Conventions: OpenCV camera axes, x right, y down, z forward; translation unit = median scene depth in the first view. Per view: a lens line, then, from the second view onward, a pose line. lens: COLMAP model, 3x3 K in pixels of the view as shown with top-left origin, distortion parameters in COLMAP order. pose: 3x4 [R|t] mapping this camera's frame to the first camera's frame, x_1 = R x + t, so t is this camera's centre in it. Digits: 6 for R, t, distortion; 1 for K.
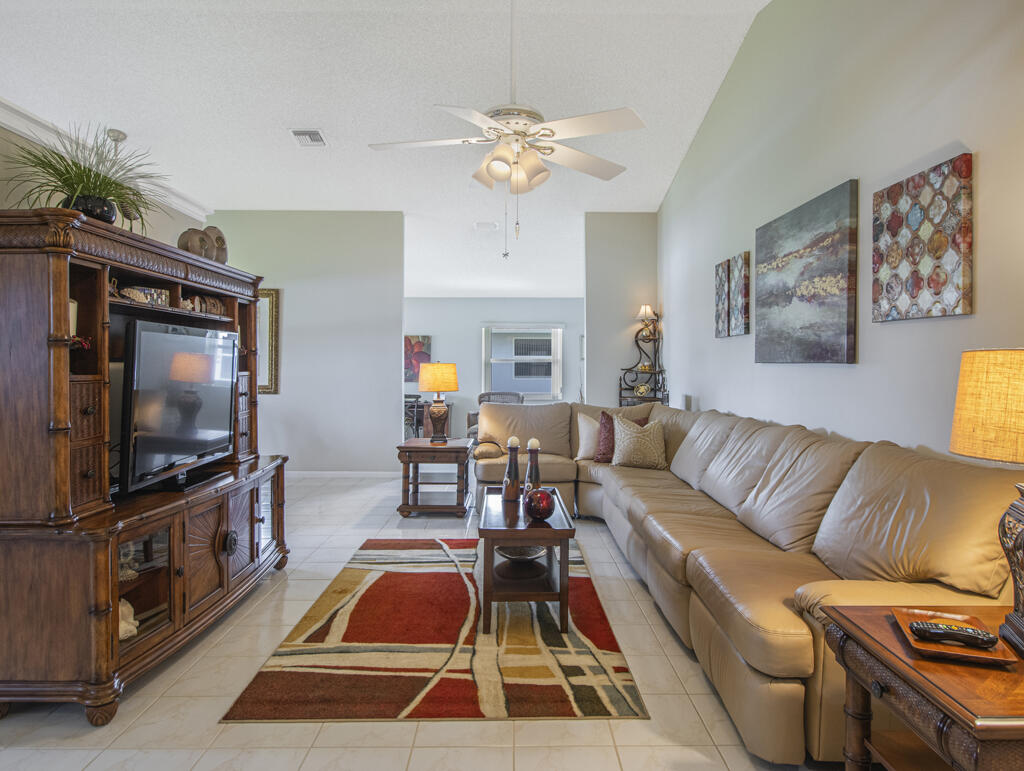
lens RADIAL K [[643.2, 0, 516.3], [0, 643.2, 375.3], [0, 0, 1]] dist [-0.003976, -0.002030]
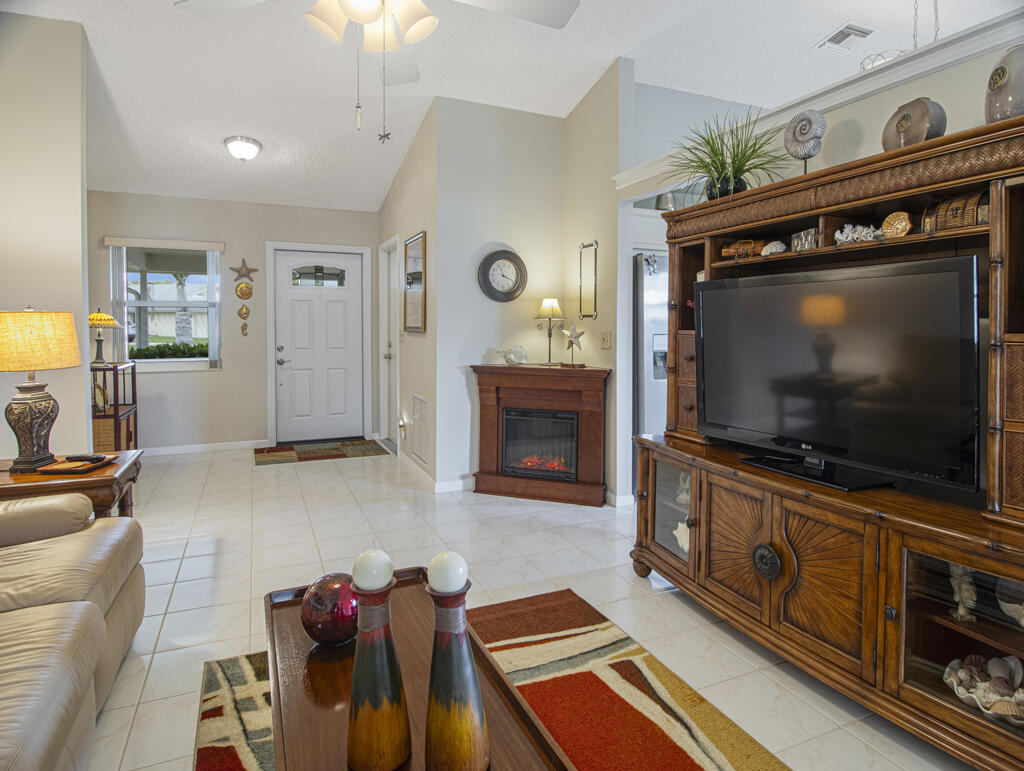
lens RADIAL K [[597.0, 0, 518.0], [0, 597.0, 351.3], [0, 0, 1]] dist [-0.001812, -0.000880]
pose [[-0.919963, 0.011818, -0.391827, 0.093481], [-0.009969, 0.998517, 0.053524, -0.014965], [0.391878, 0.053146, -0.918481, 1.651286]]
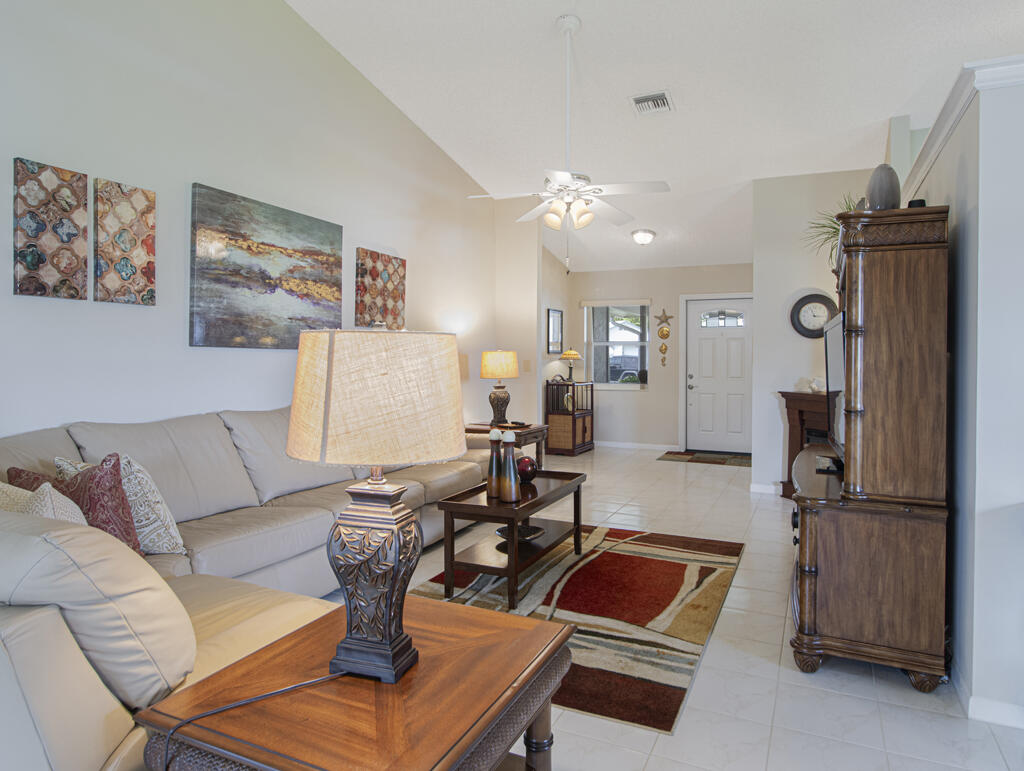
lens RADIAL K [[643.2, 0, 516.3], [0, 643.2, 375.3], [0, 0, 1]] dist [-0.003976, -0.002030]
pose [[-0.898770, -0.018619, 0.438025, -0.537946], [-0.001444, 0.999218, 0.039509, -0.023284], [-0.438418, 0.034877, -0.898094, 2.369476]]
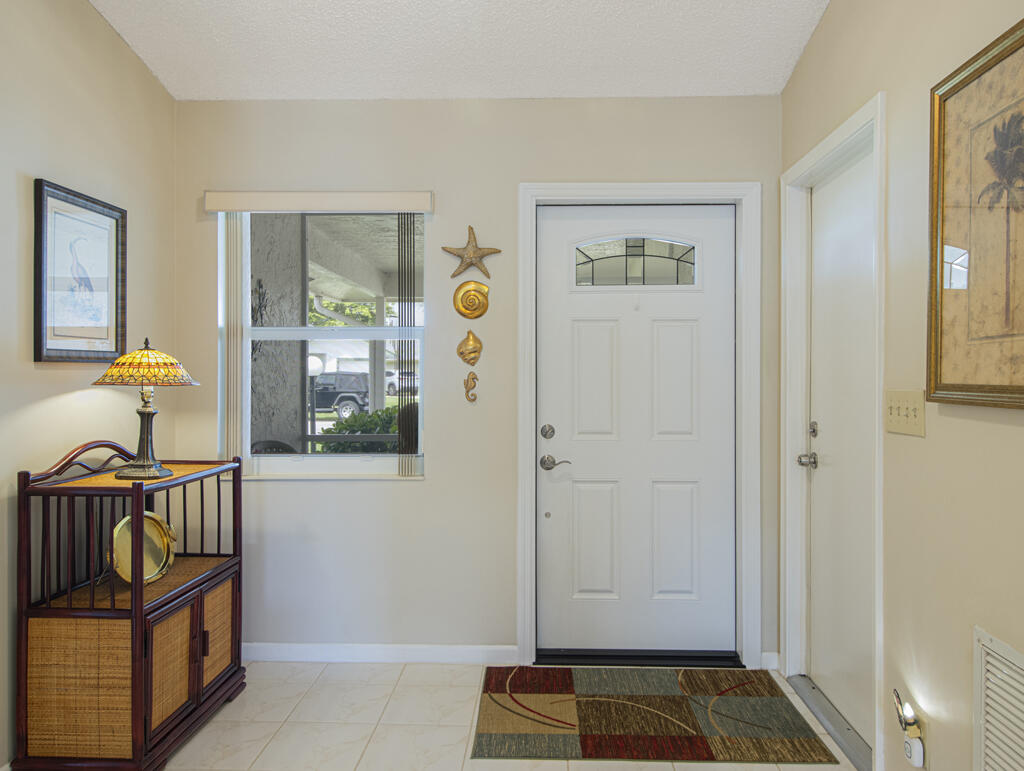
lens RADIAL K [[751.6, 0, 524.8], [0, 751.6, 364.3], [0, 0, 1]] dist [0.003607, 0.000595]
pose [[-0.998979, -0.003231, 0.045069, 0.021893], [-0.003369, 0.999990, -0.002975, -0.002889], [-0.045059, -0.003124, -0.998979, 0.520482]]
